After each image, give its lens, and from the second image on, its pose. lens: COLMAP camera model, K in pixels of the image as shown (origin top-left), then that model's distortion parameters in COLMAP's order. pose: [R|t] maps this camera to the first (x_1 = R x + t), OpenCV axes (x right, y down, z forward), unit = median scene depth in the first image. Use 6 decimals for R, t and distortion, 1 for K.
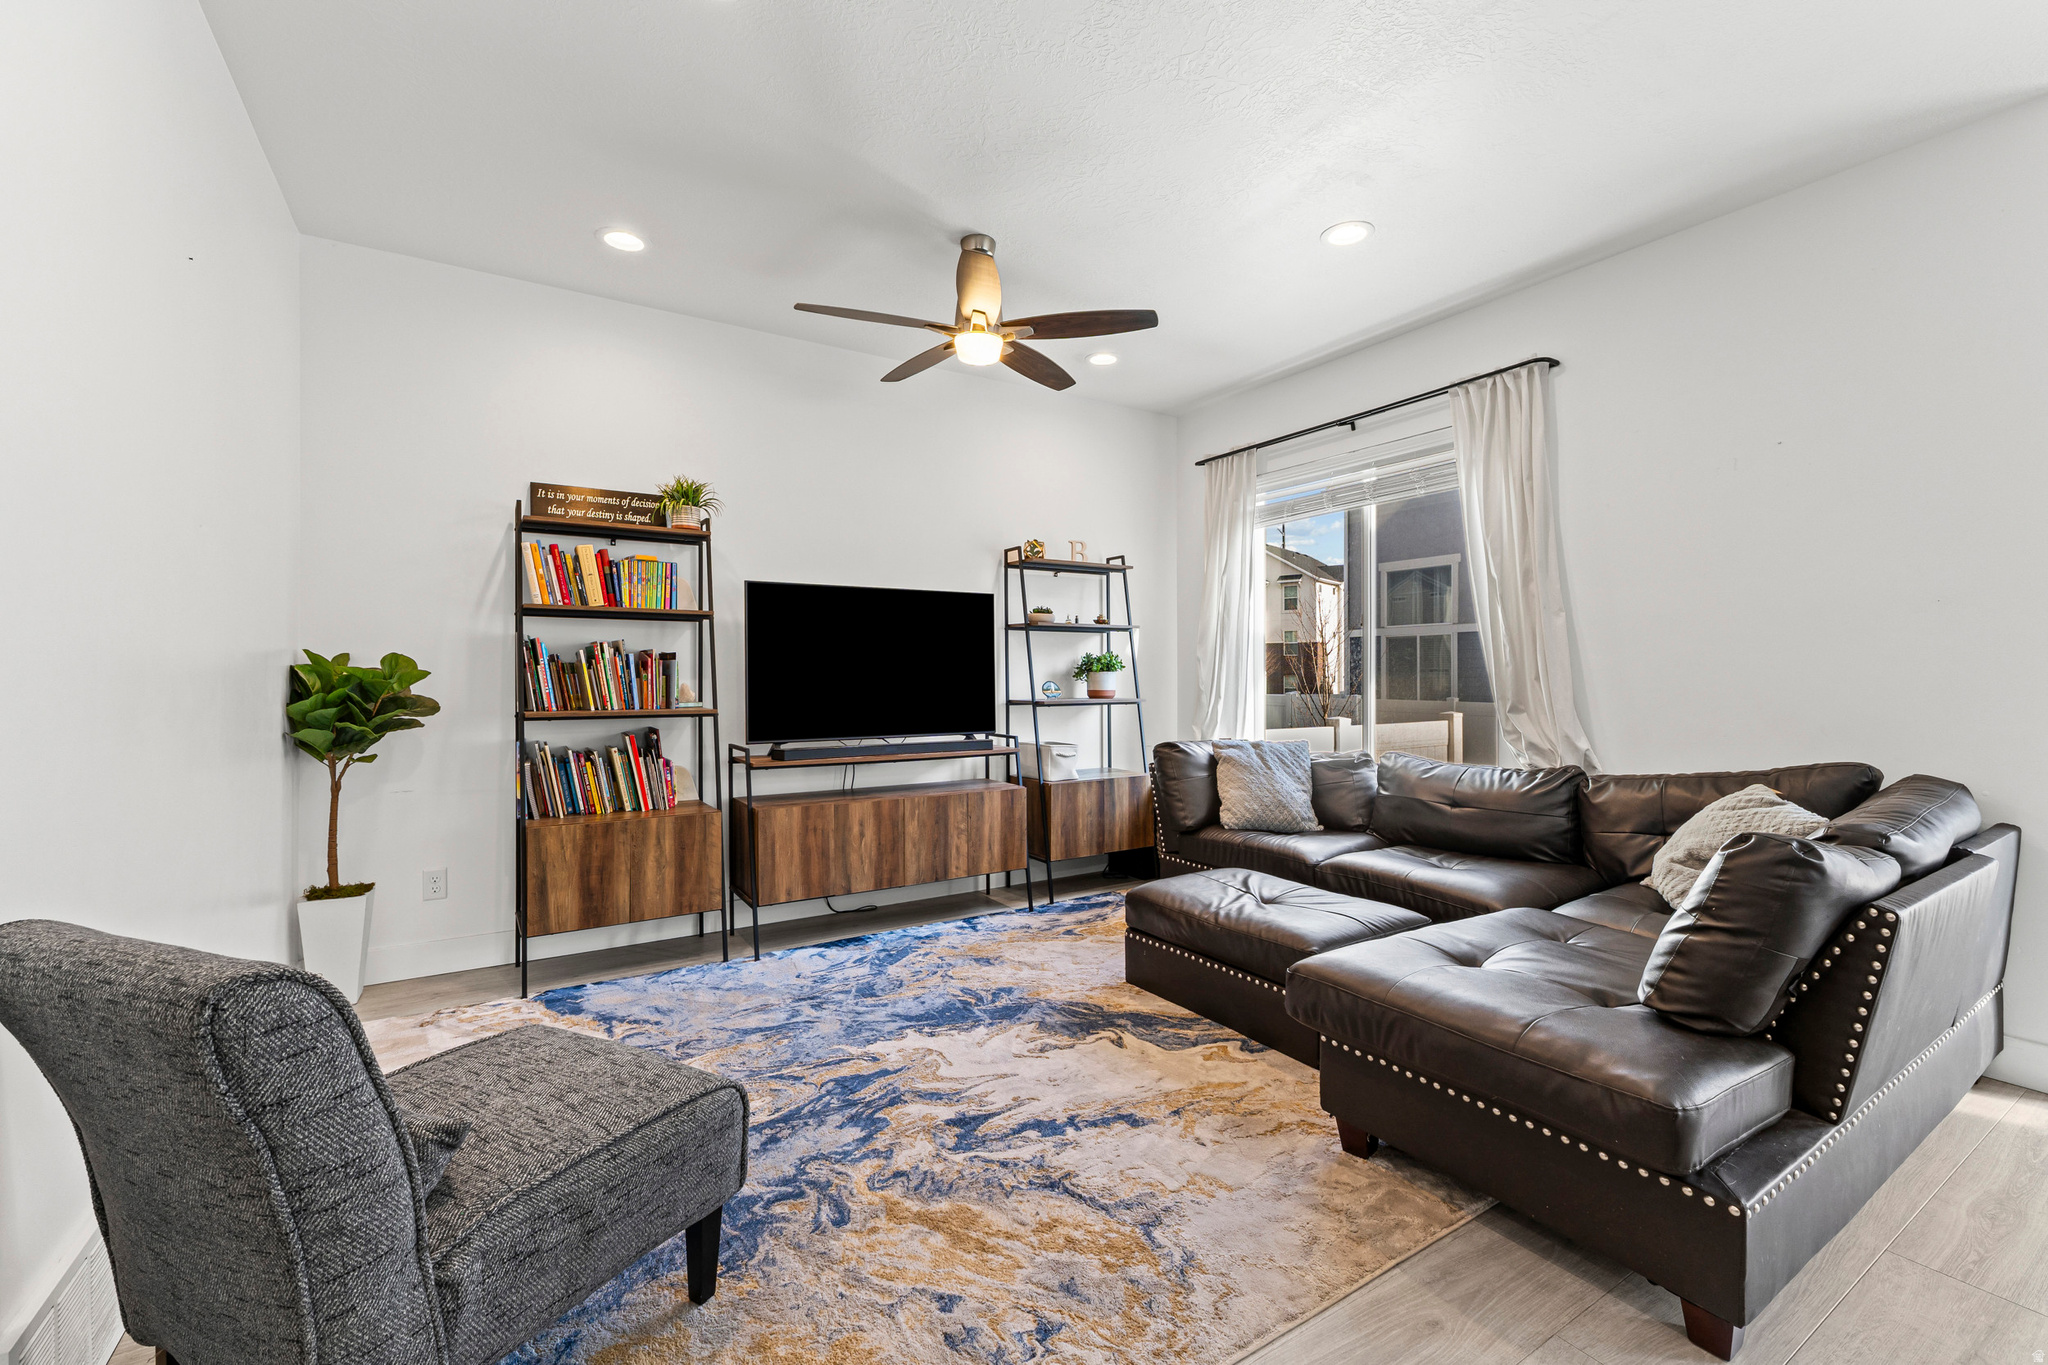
lens RADIAL K [[862.0, 0, 1033.5], [0, 862.0, 673.4], [0, 0, 1]] dist [0.002827, -0.000030]
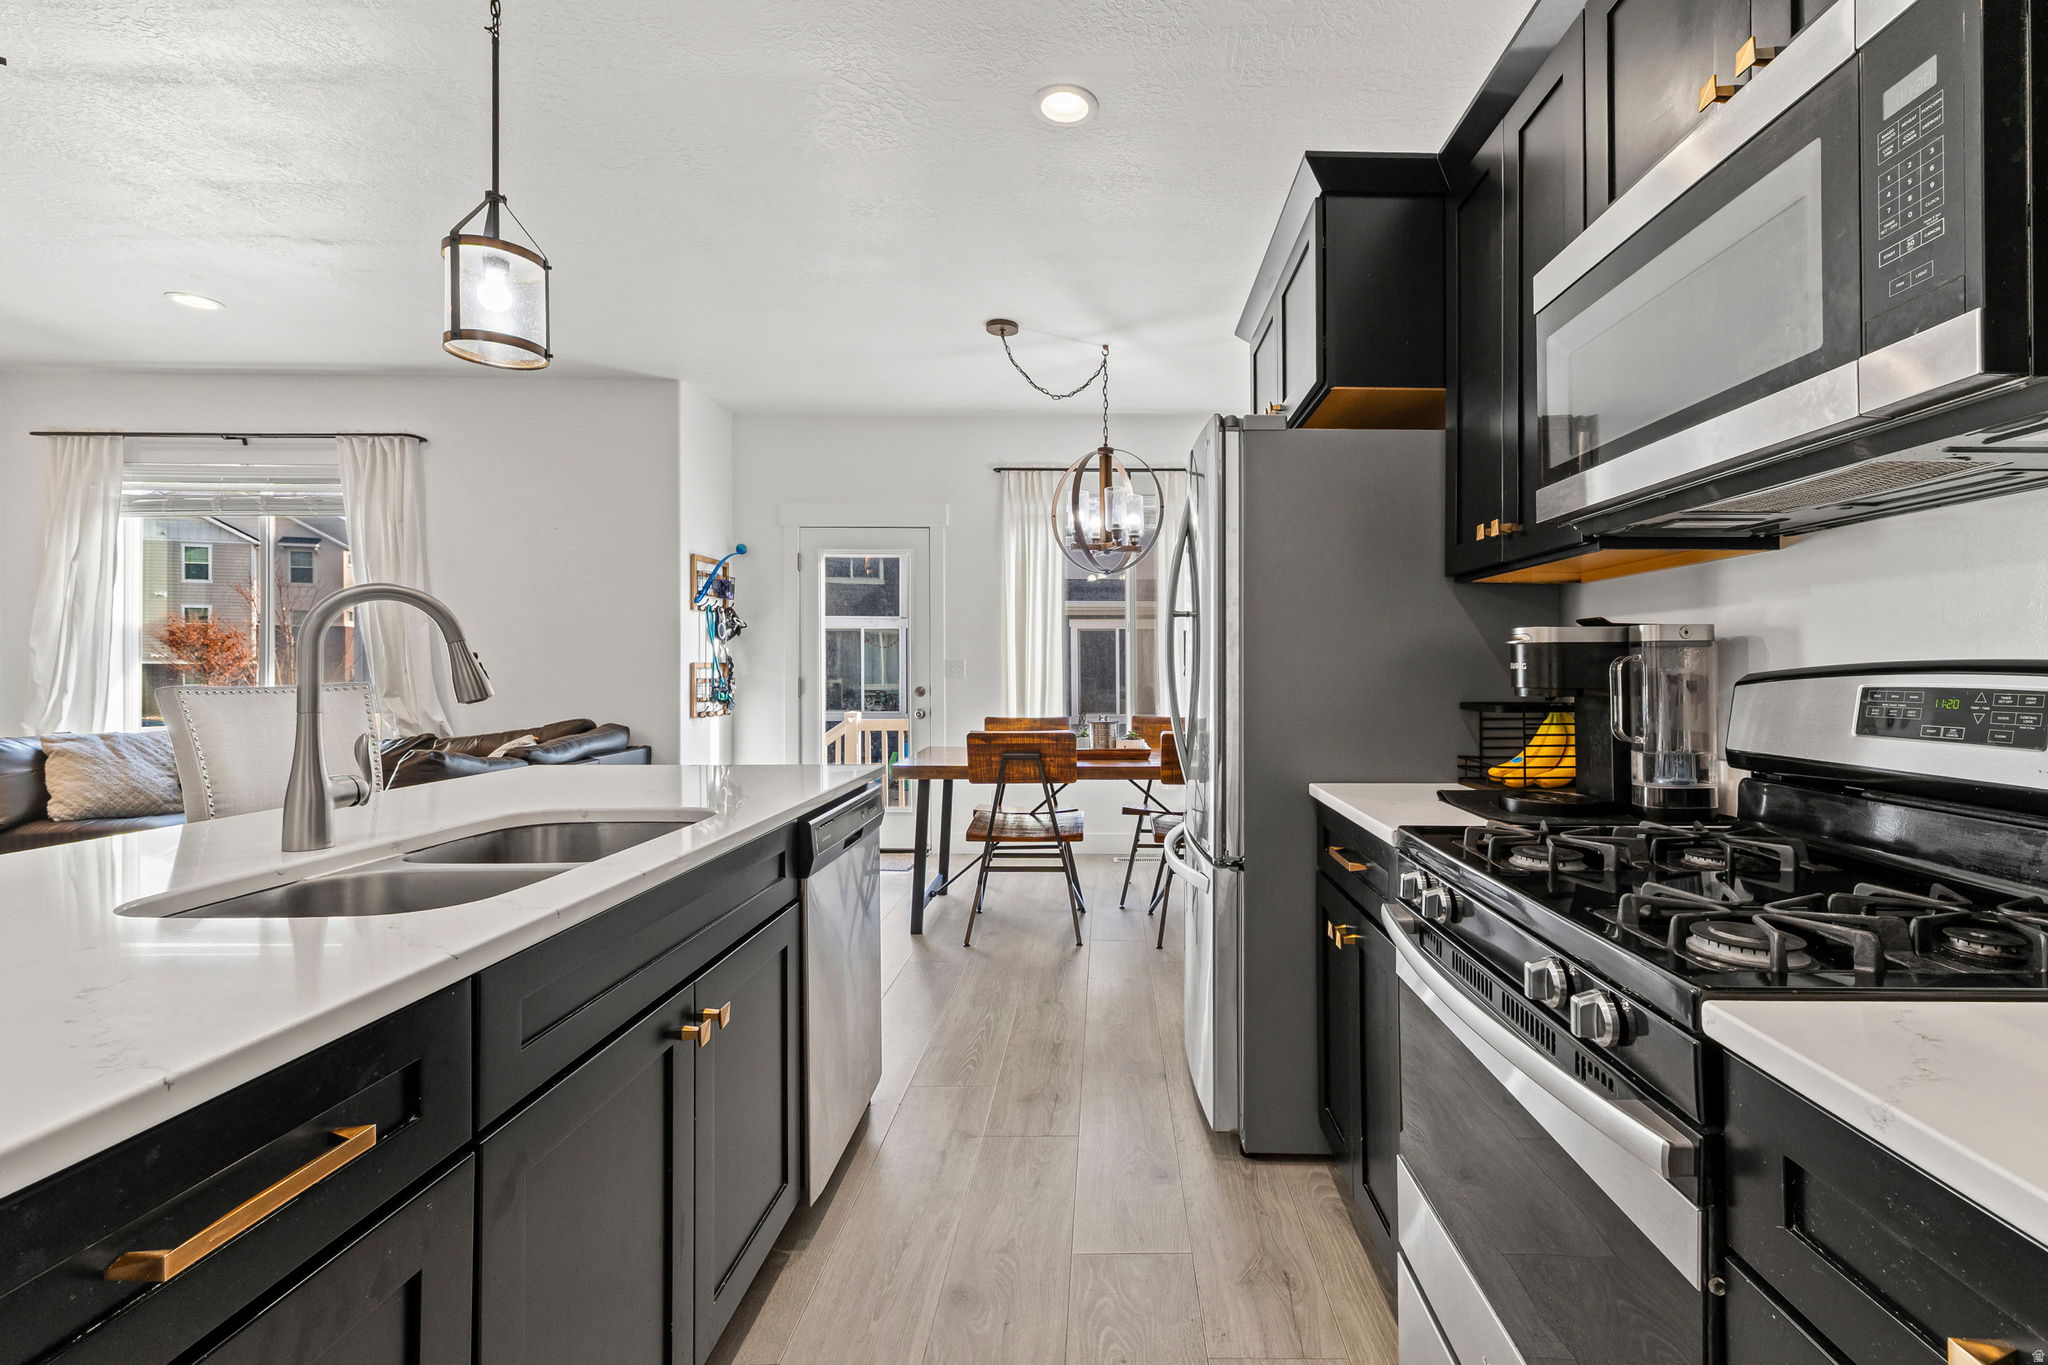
lens RADIAL K [[895.1, 0, 1122.8], [0, 895.1, 667.2], [0, 0, 1]] dist [0.003160, 0.000571]
pose [[0.521030, 0.004907, 0.853524, -0.025729], [-0.004699, 0.999985, -0.002880, -0.001615], [-0.853525, -0.002510, 0.521045, -0.639902]]
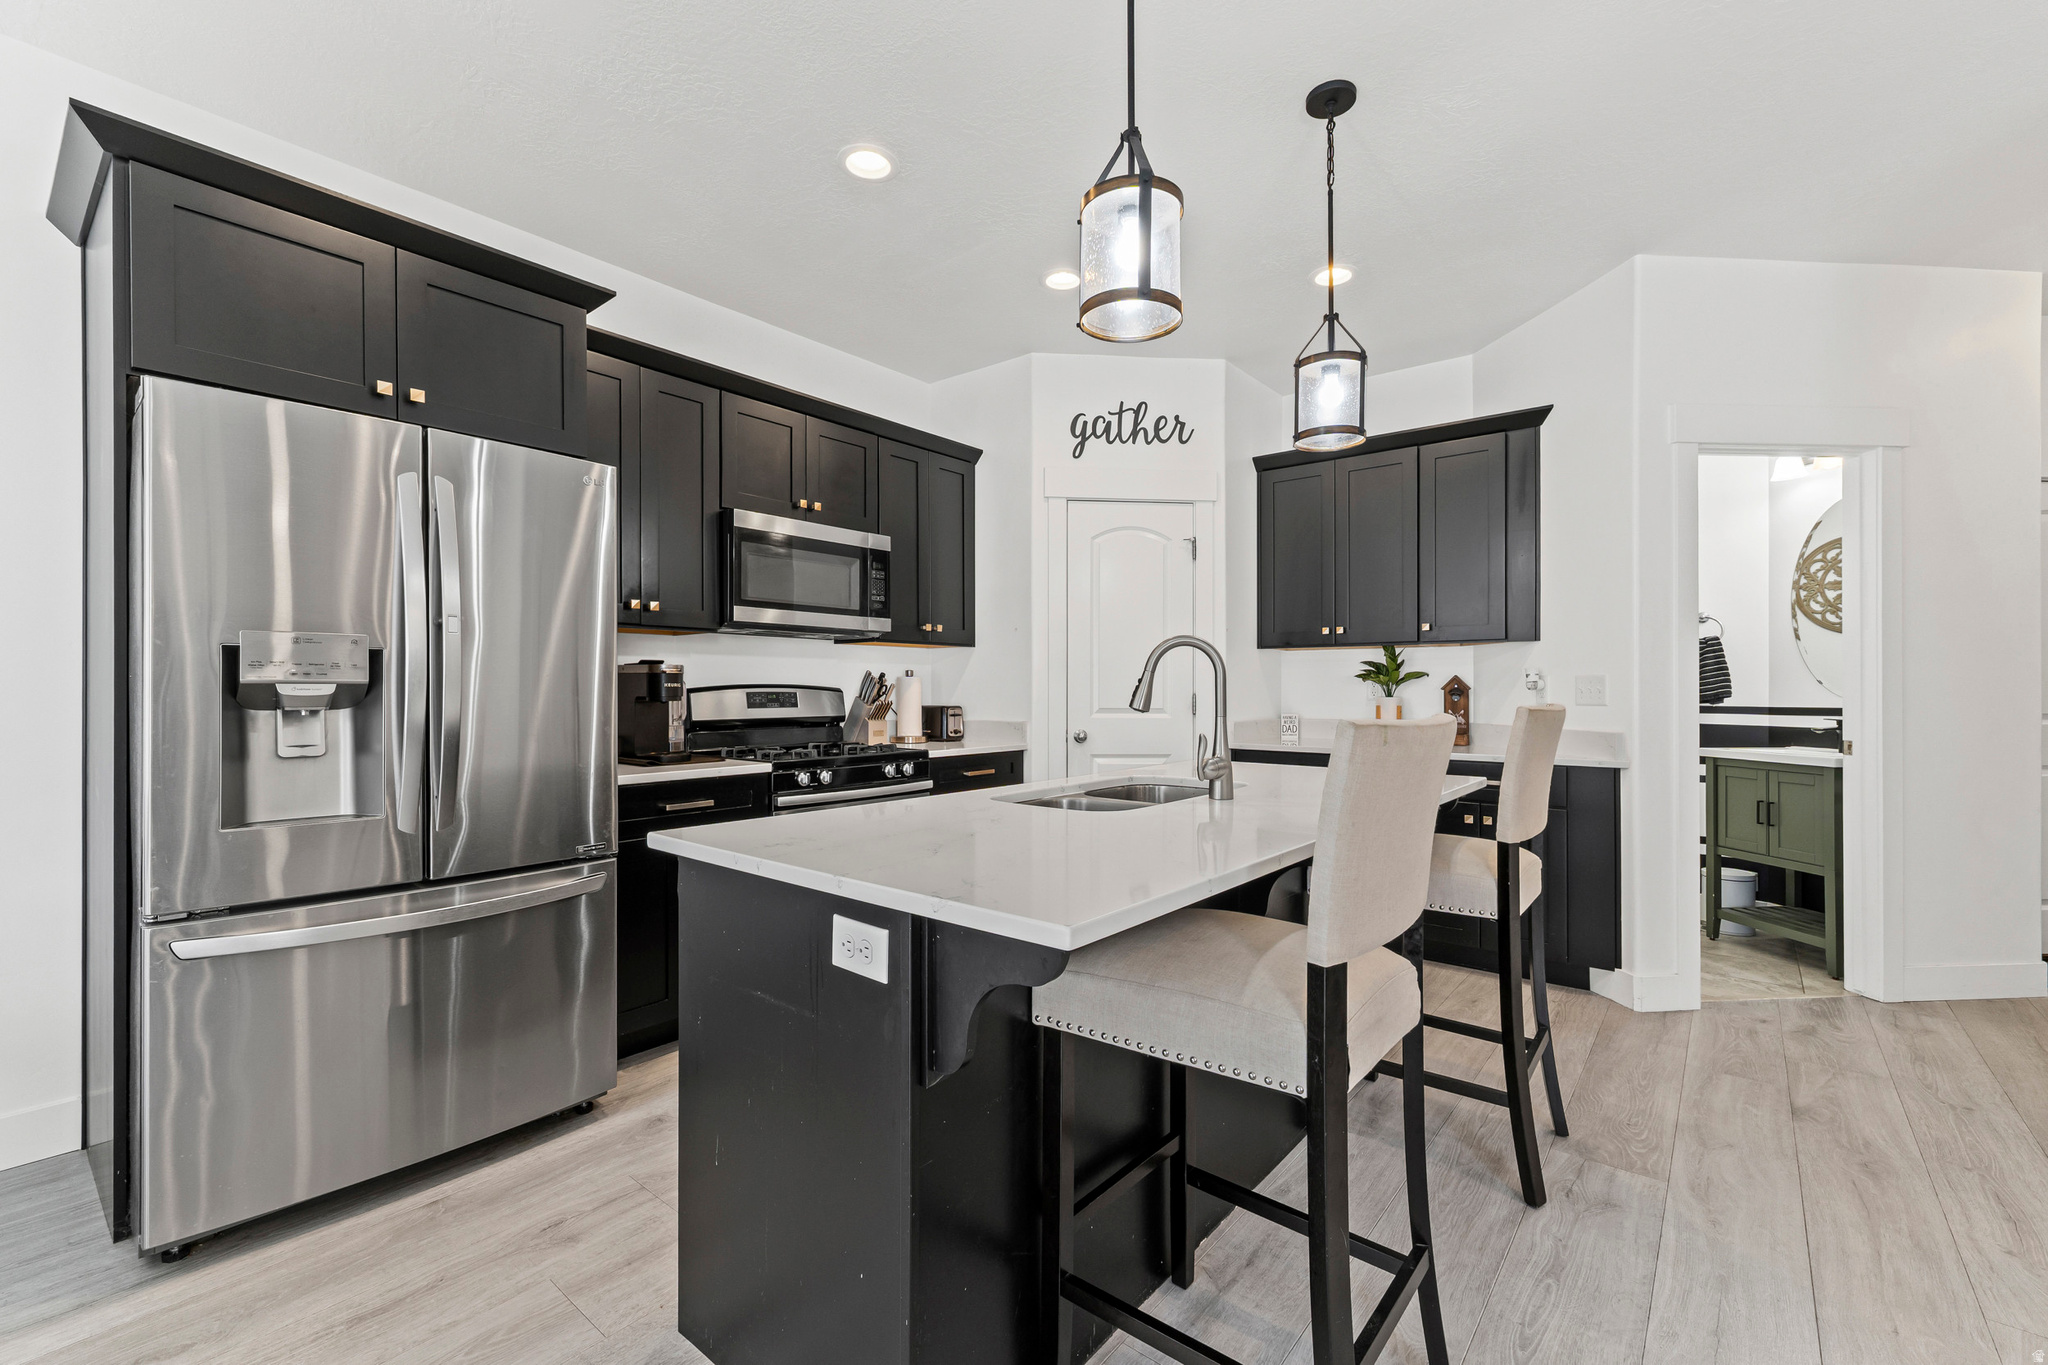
lens RADIAL K [[864.4, 0, 1032.8], [0, 864.4, 681.3], [0, 0, 1]] dist [0.005909, -0.000243]
pose [[-0.948192, -0.001513, -0.317694, 0.410878], [0.001051, 0.999968, -0.007901, -0.000930], [0.317696, -0.007825, -0.948160, 0.328737]]
